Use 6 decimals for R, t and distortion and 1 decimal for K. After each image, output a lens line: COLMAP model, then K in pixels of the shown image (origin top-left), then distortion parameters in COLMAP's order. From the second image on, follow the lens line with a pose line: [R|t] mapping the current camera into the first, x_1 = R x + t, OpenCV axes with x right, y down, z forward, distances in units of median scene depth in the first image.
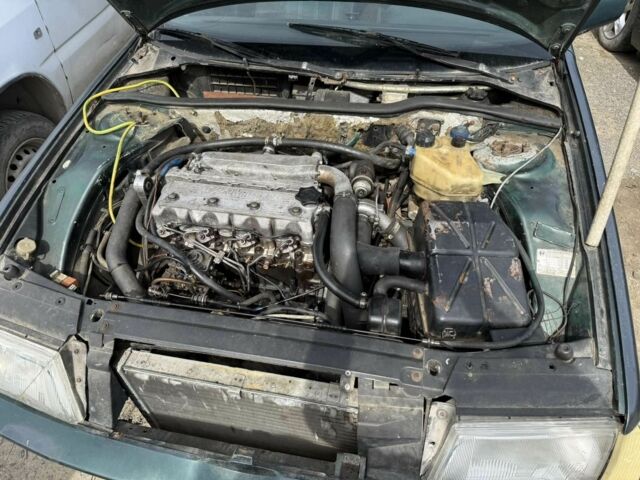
lens RADIAL K [[500.4, 0, 305.7], [0, 500.4, 242.6], [0, 0, 1]] dist [0.134837, -0.261419]
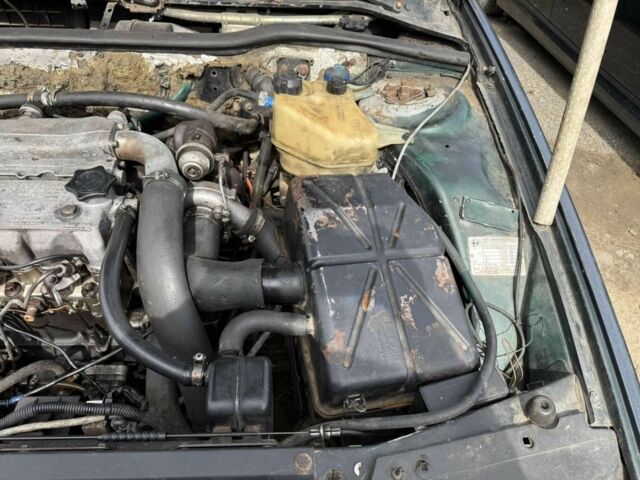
lens RADIAL K [[517.0, 0, 320.0], [0, 517.0, 240.0], [0, 0, 1]] dist [0.006702, -0.002887]
pose [[0.966315, -0.105035, 0.234955, 0.102111], [0.100971, 0.994458, 0.029296, -0.020448], [-0.236730, -0.004586, 0.971565, 0.354759]]
